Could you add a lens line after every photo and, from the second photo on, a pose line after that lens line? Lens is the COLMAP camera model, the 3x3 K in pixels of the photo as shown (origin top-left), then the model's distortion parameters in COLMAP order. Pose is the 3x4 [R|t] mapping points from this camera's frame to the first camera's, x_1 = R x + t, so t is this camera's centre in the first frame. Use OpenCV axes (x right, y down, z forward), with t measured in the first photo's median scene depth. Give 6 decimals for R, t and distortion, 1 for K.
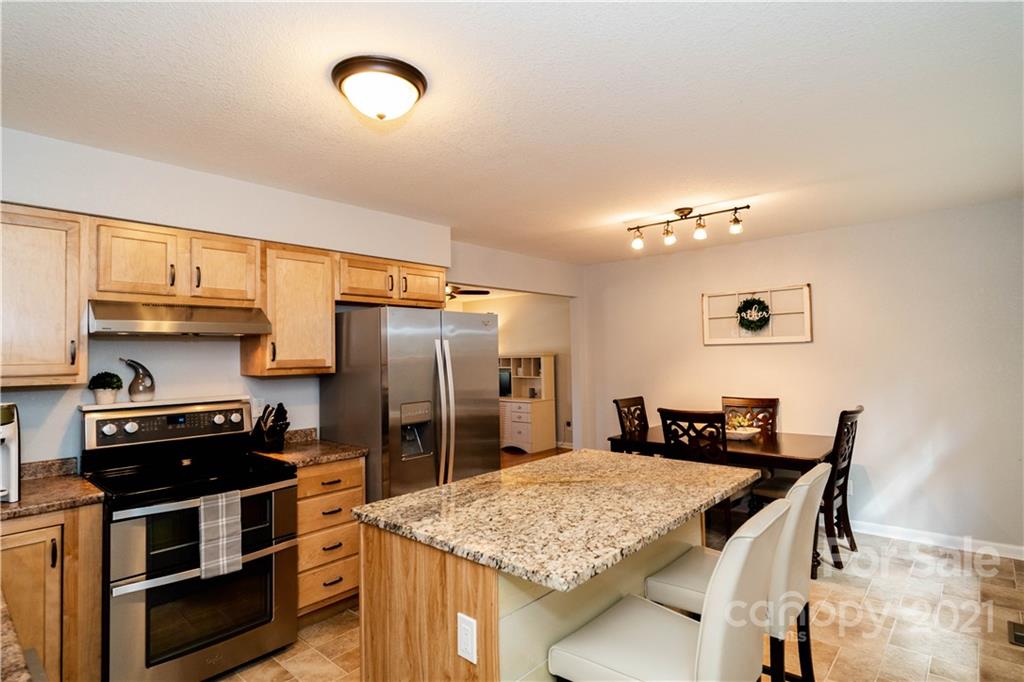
lens RADIAL K [[524.3, 0, 513.5], [0, 524.3, 340.0], [0, 0, 1]] dist [-0.002336, 0.000397]
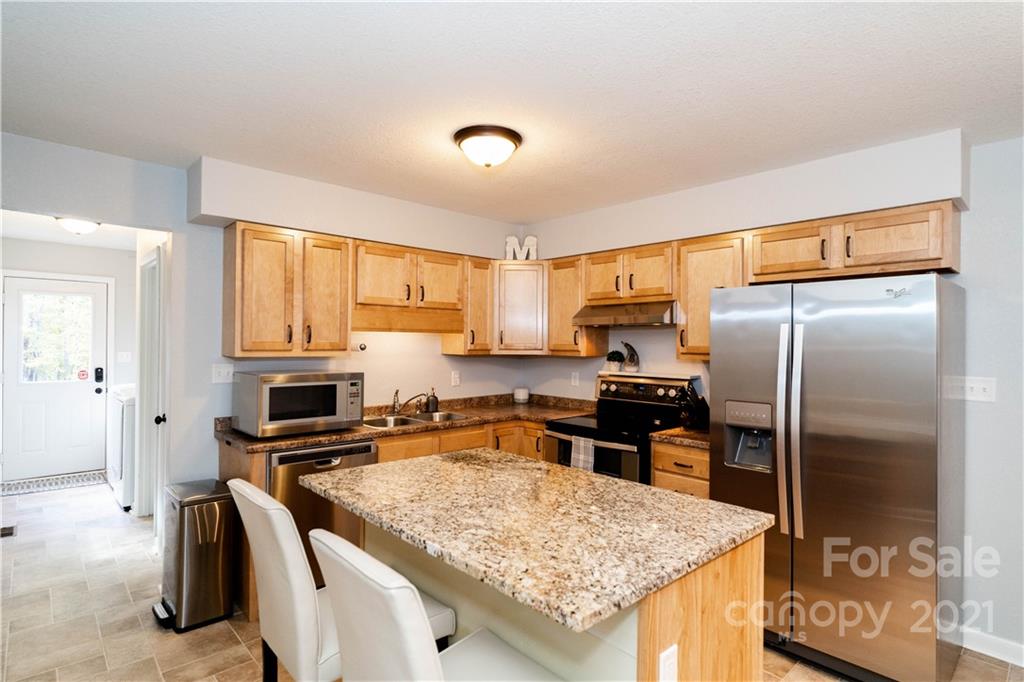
lens RADIAL K [[524.3, 0, 513.5], [0, 524.3, 340.0], [0, 0, 1]] dist [-0.002336, 0.000397]
pose [[-0.089568, 0.013398, -0.995891, 0.541246], [0.021158, 0.999709, 0.011546, 0.004563], [0.995756, -0.020037, -0.089826, 0.584530]]
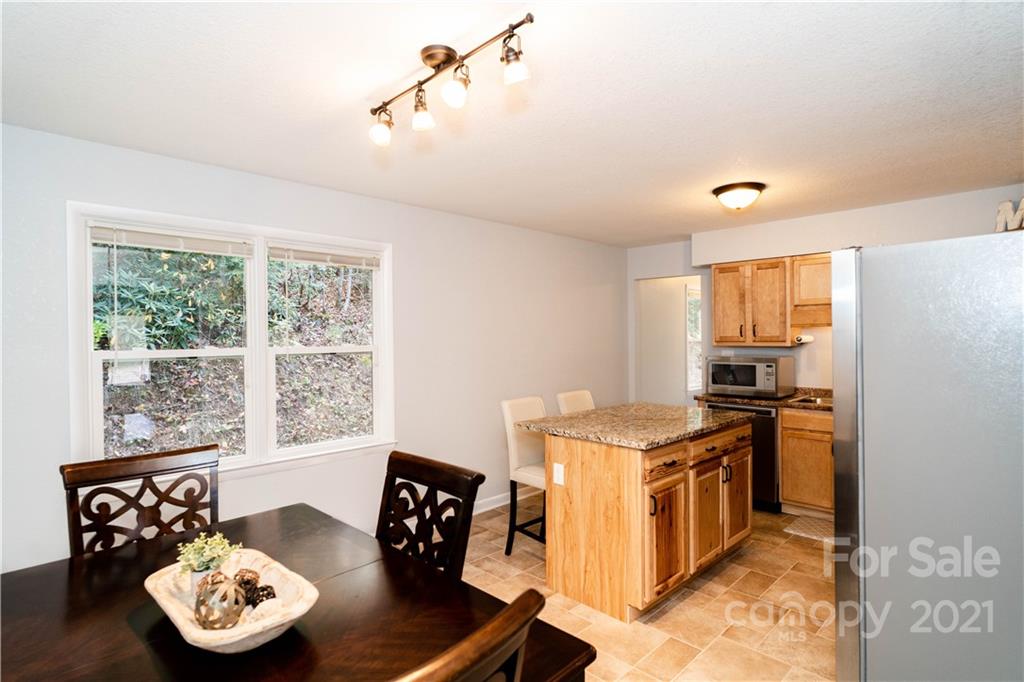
lens RADIAL K [[524.3, 0, 513.5], [0, 524.3, 340.0], [0, 0, 1]] dist [-0.002336, 0.000397]
pose [[-0.998191, 0.028352, 0.053015, 0.230818], [0.027152, 0.999362, -0.023202, 0.033340], [-0.053639, -0.021721, -0.998324, 1.440828]]
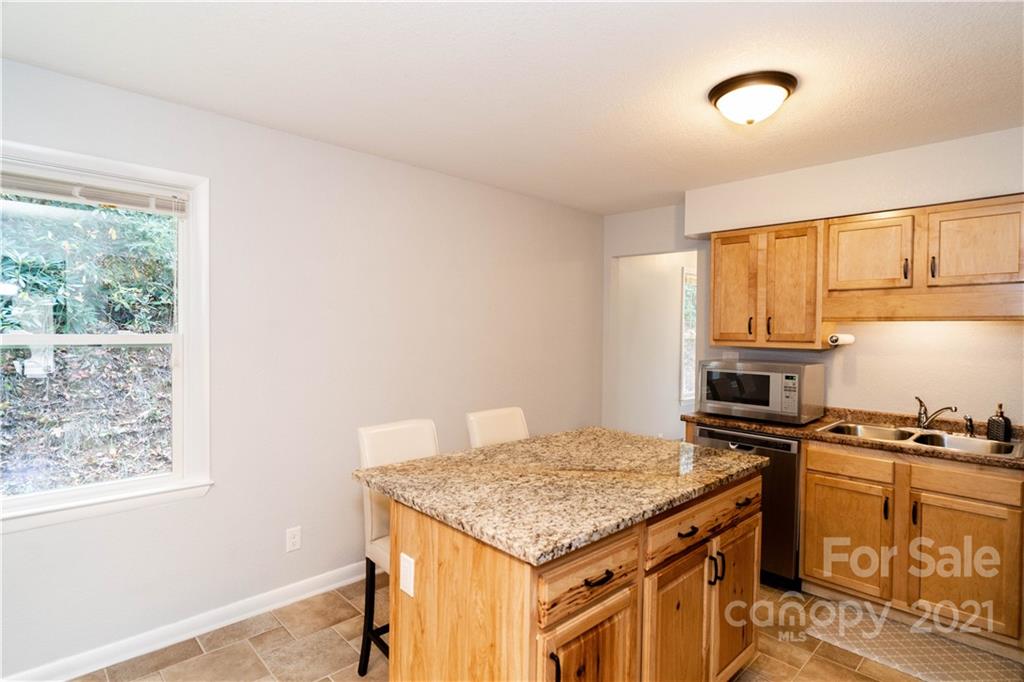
lens RADIAL K [[524.3, 0, 513.5], [0, 524.3, 340.0], [0, 0, 1]] dist [-0.002336, 0.000397]
pose [[-0.997584, 0.004939, 0.069291, 0.092074], [0.004222, 0.999936, -0.010485, 0.029090], [-0.069338, -0.010167, -0.997541, 1.075577]]
